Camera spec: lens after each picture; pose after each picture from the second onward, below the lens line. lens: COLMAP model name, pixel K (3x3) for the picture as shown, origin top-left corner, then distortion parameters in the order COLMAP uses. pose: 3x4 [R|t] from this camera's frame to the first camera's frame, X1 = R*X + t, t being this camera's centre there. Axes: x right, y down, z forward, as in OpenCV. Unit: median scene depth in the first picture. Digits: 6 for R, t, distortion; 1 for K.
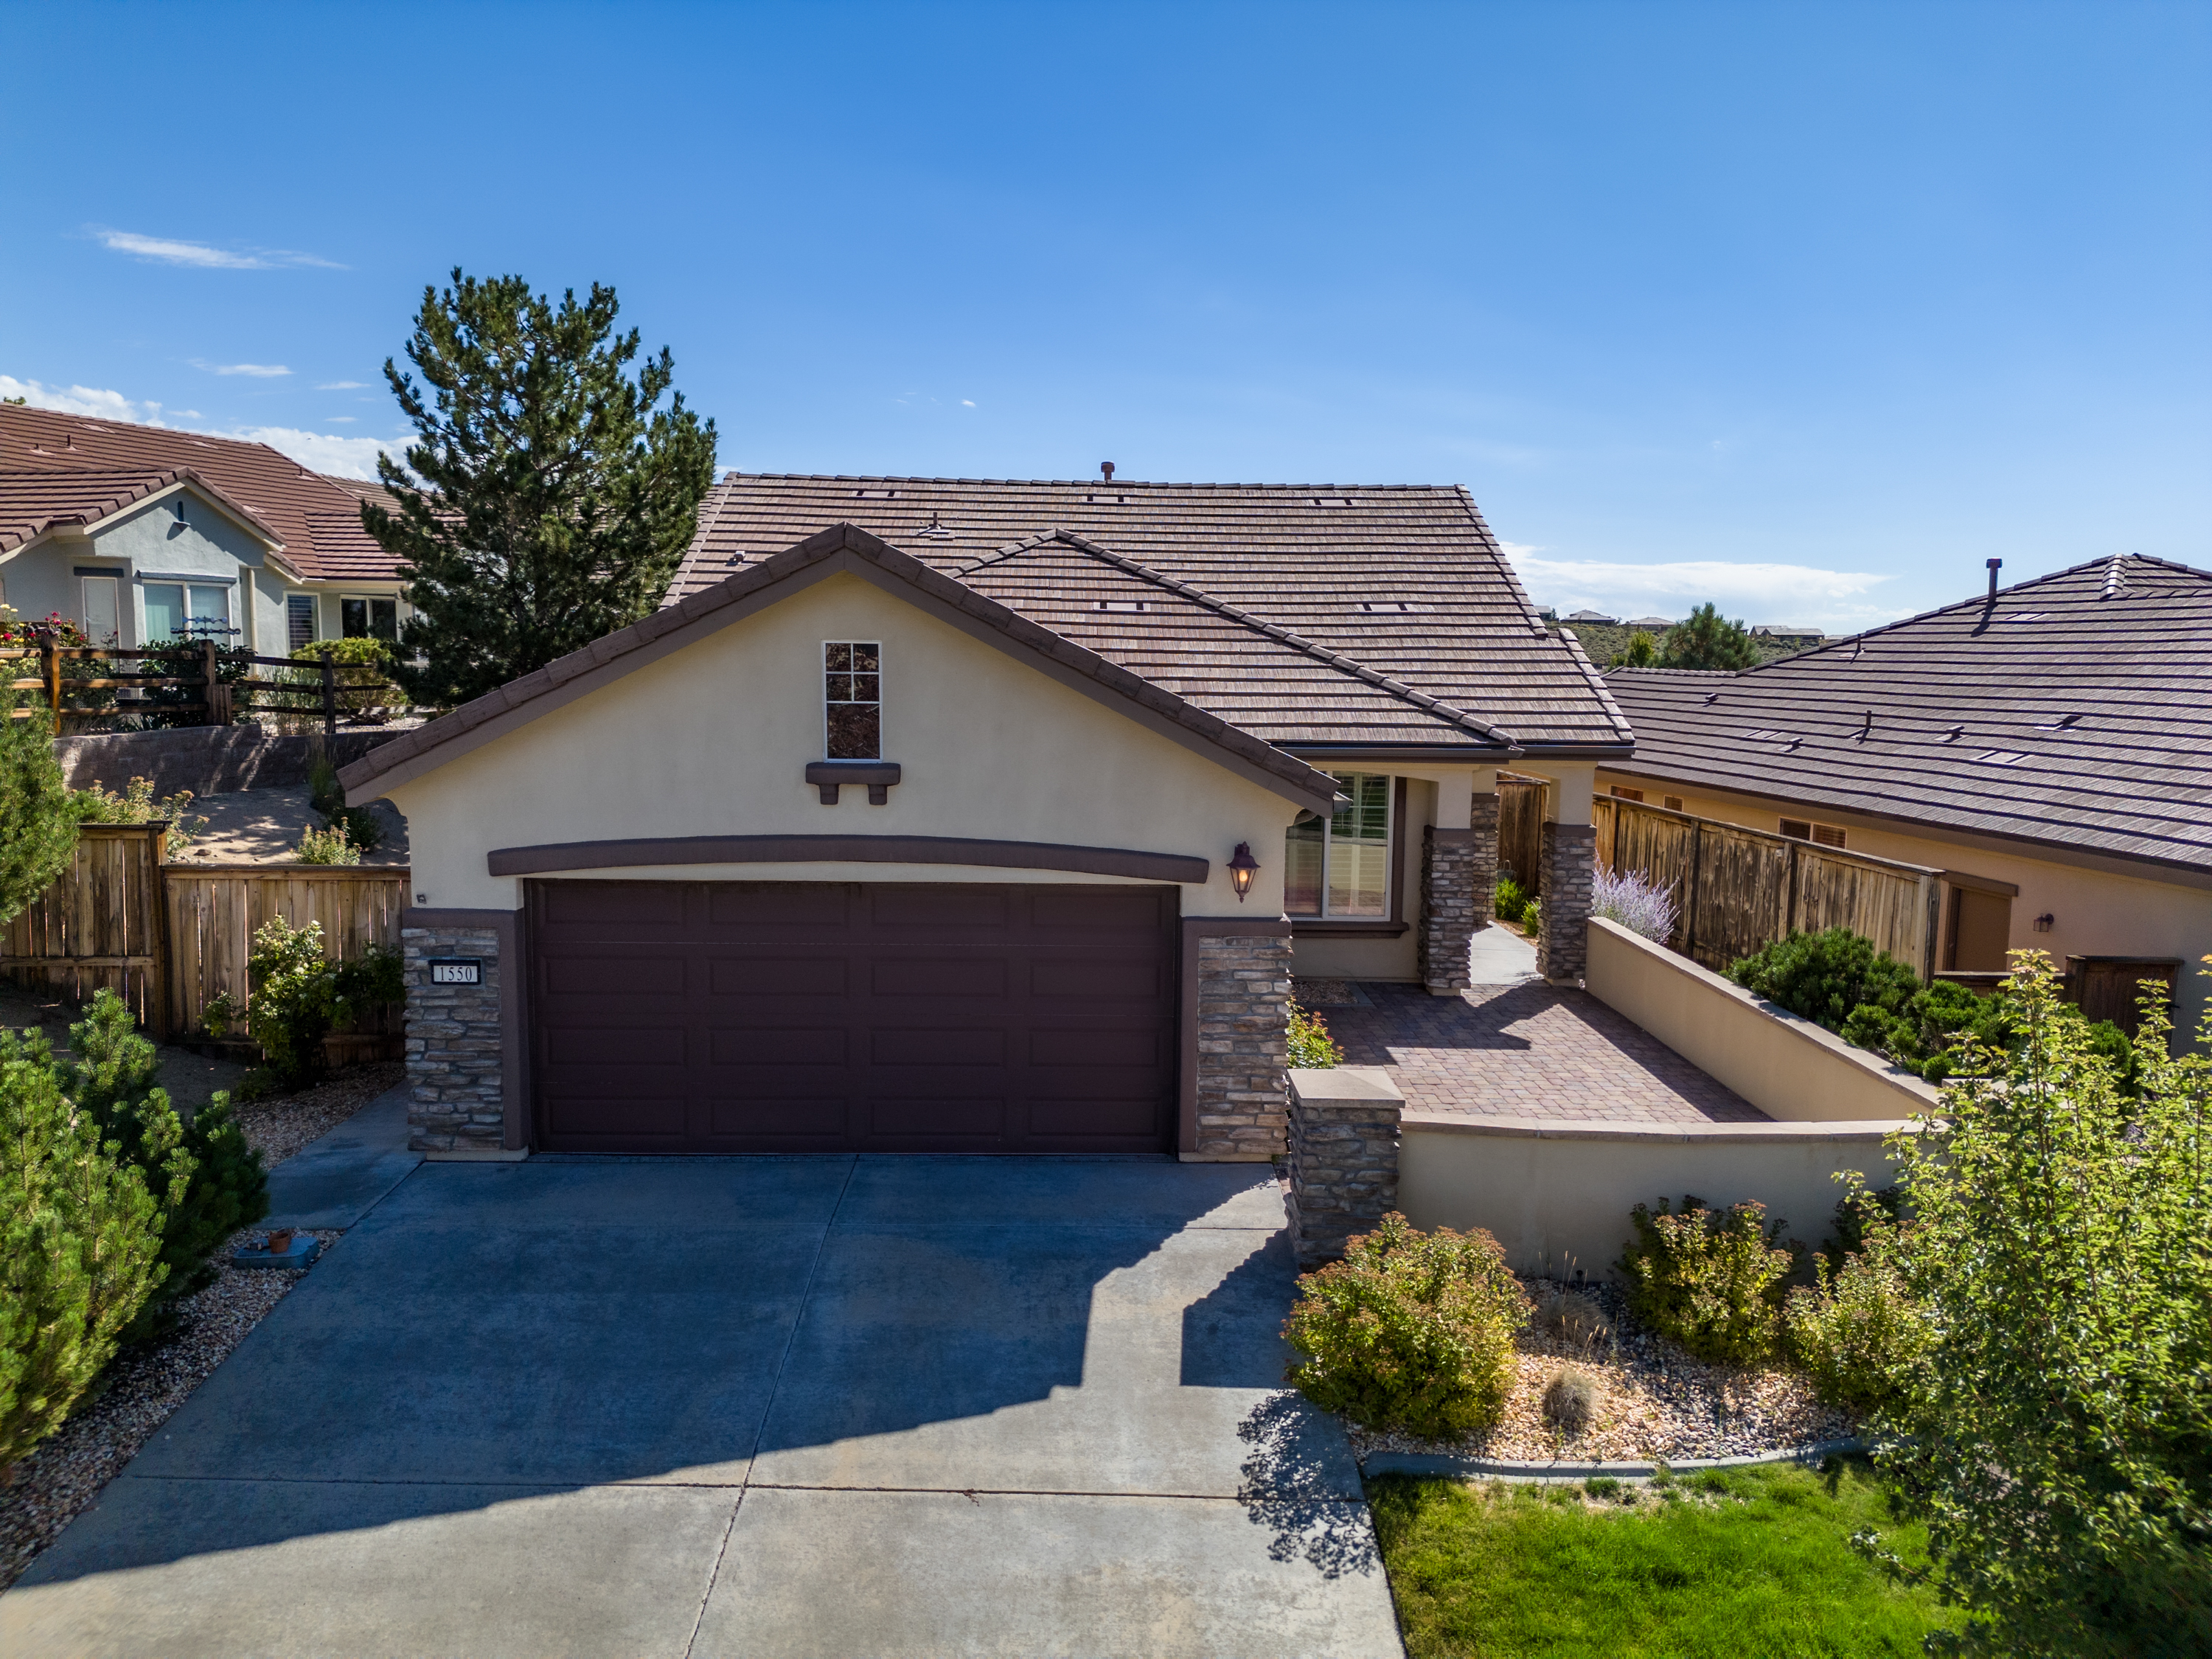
lens RADIAL K [[1550.8, 0, 1104.1], [0, 1550.8, 831.4], [0, 0, 1]] dist [0.053015, -0.046319]
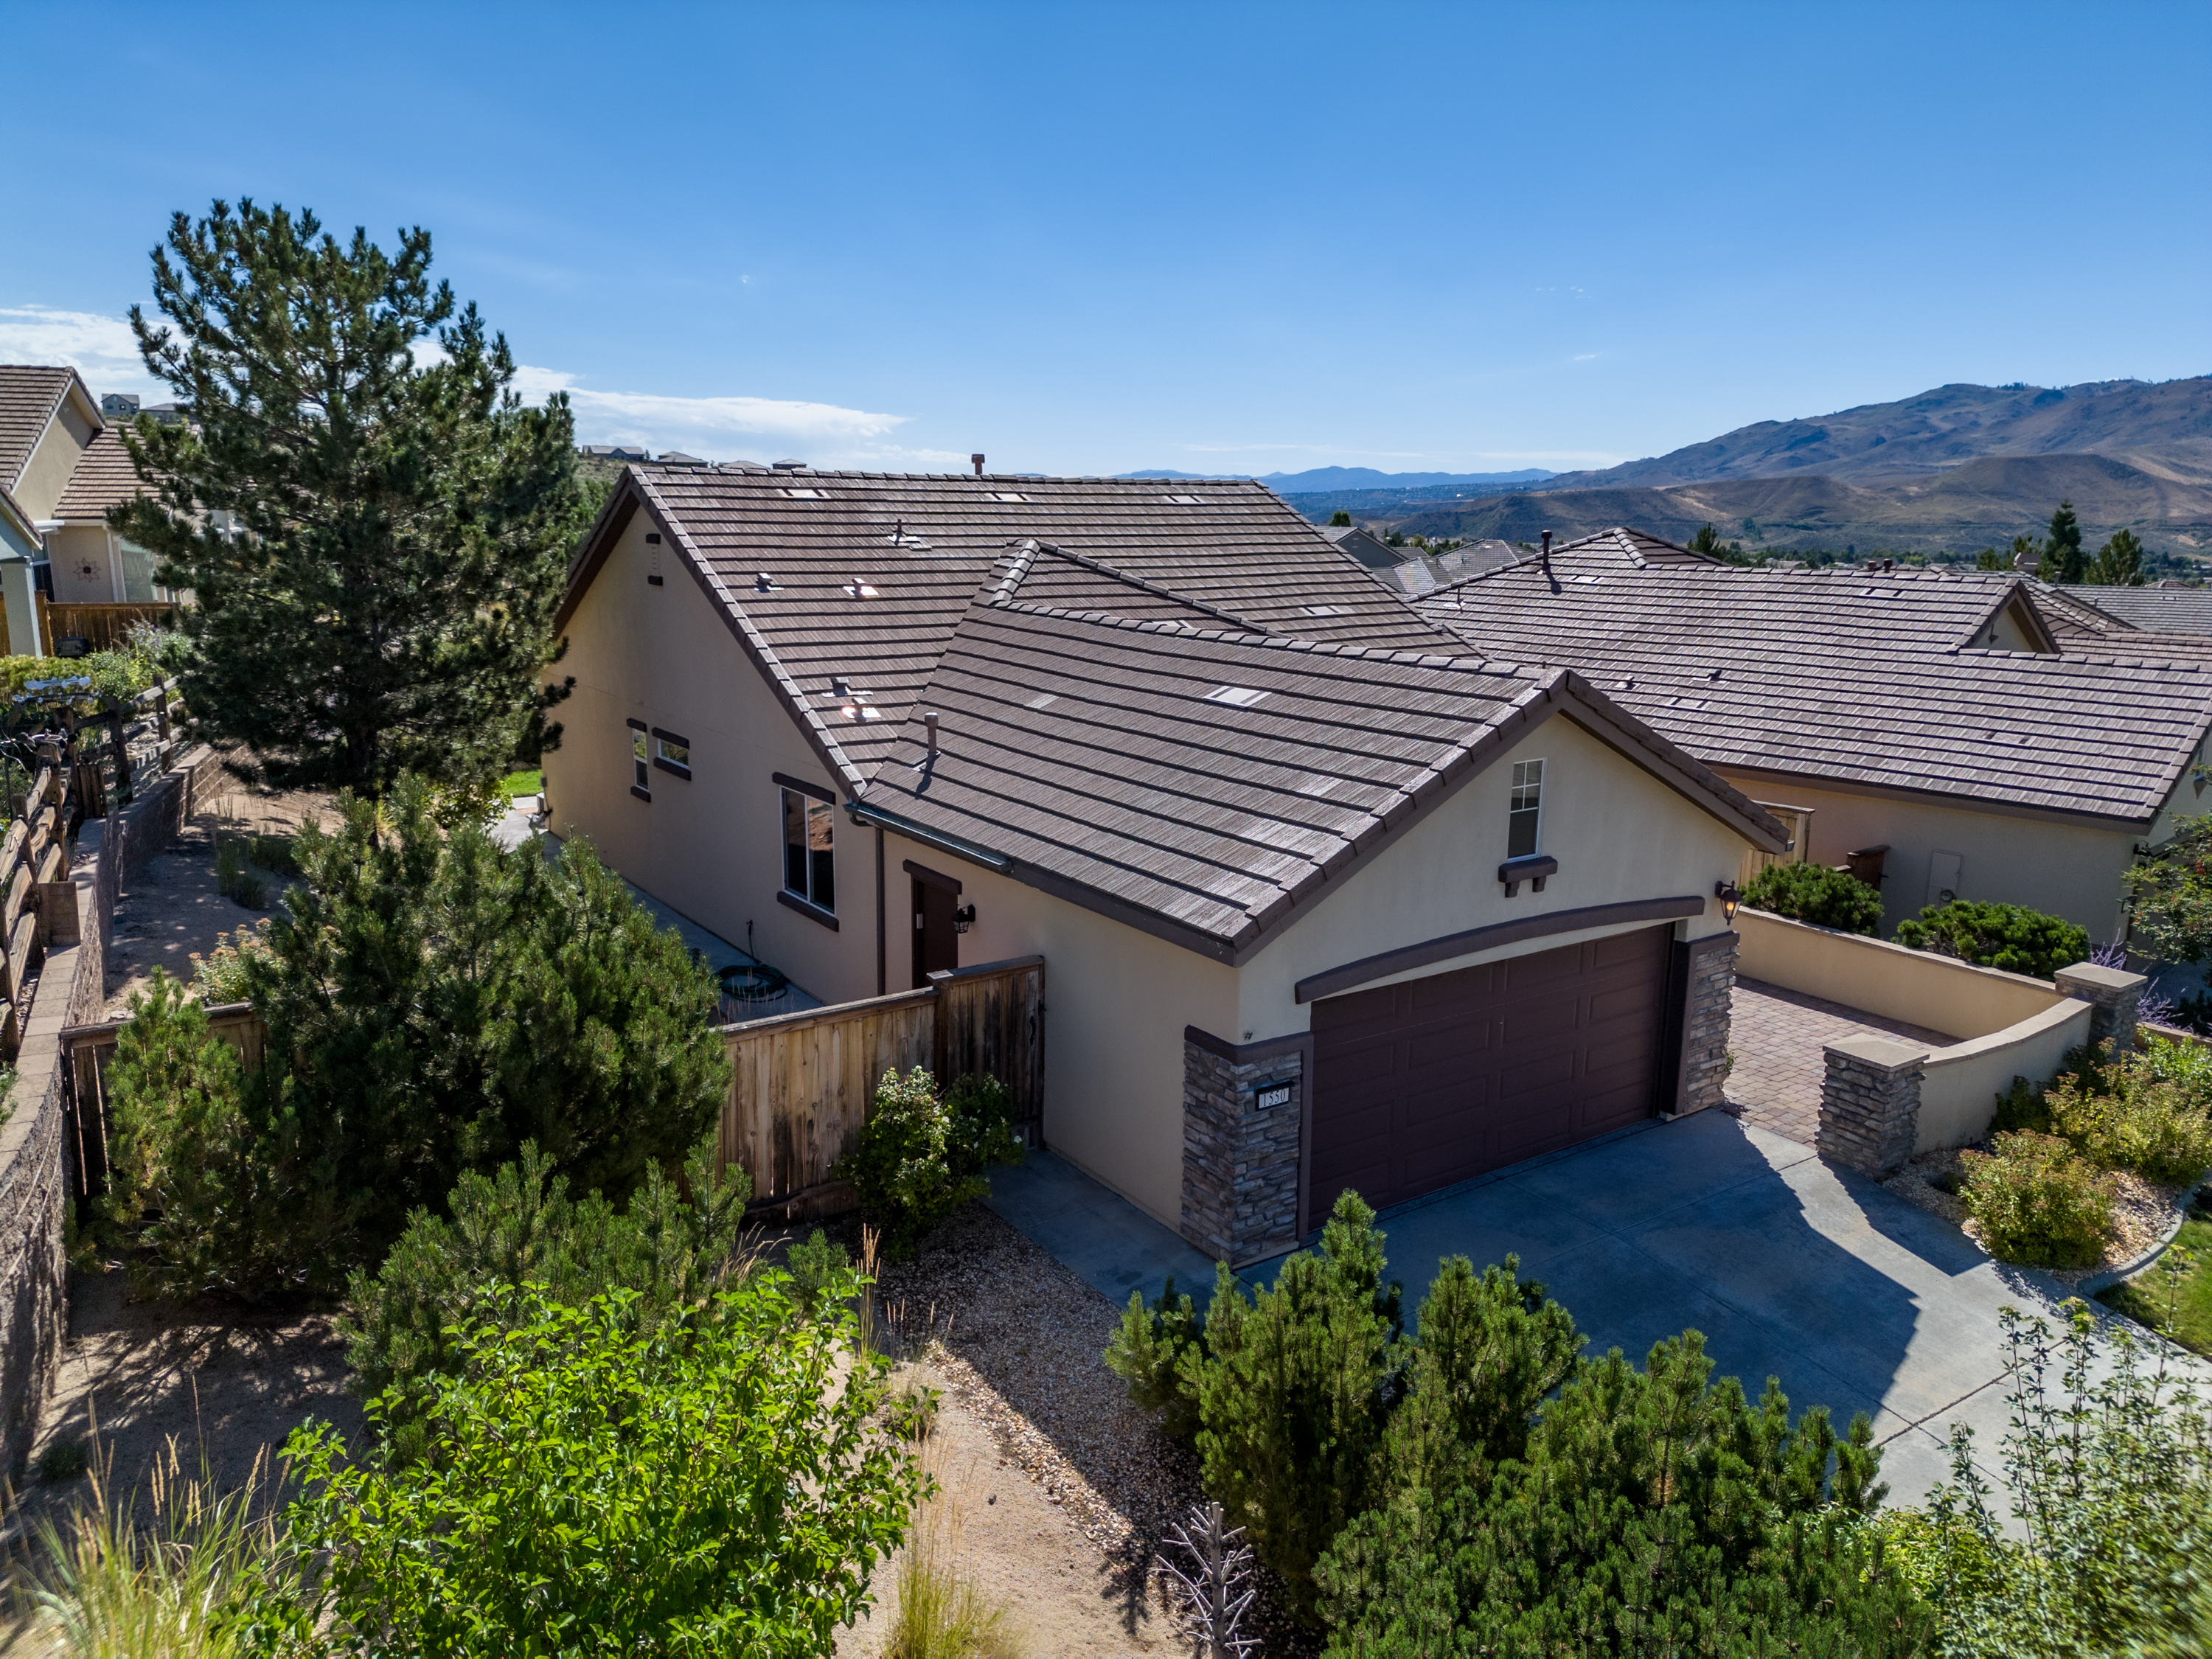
lens RADIAL K [[1542.5, 0, 1106.0], [0, 1542.5, 829.5], [0, 0, 1]] dist [0.067431, -0.065912]
pose [[0.837433, -0.119682, 0.533274, -1.054631], [0.064969, 0.990610, 0.120296, -0.229845], [-0.542664, -0.066094, 0.837345, 0.168087]]
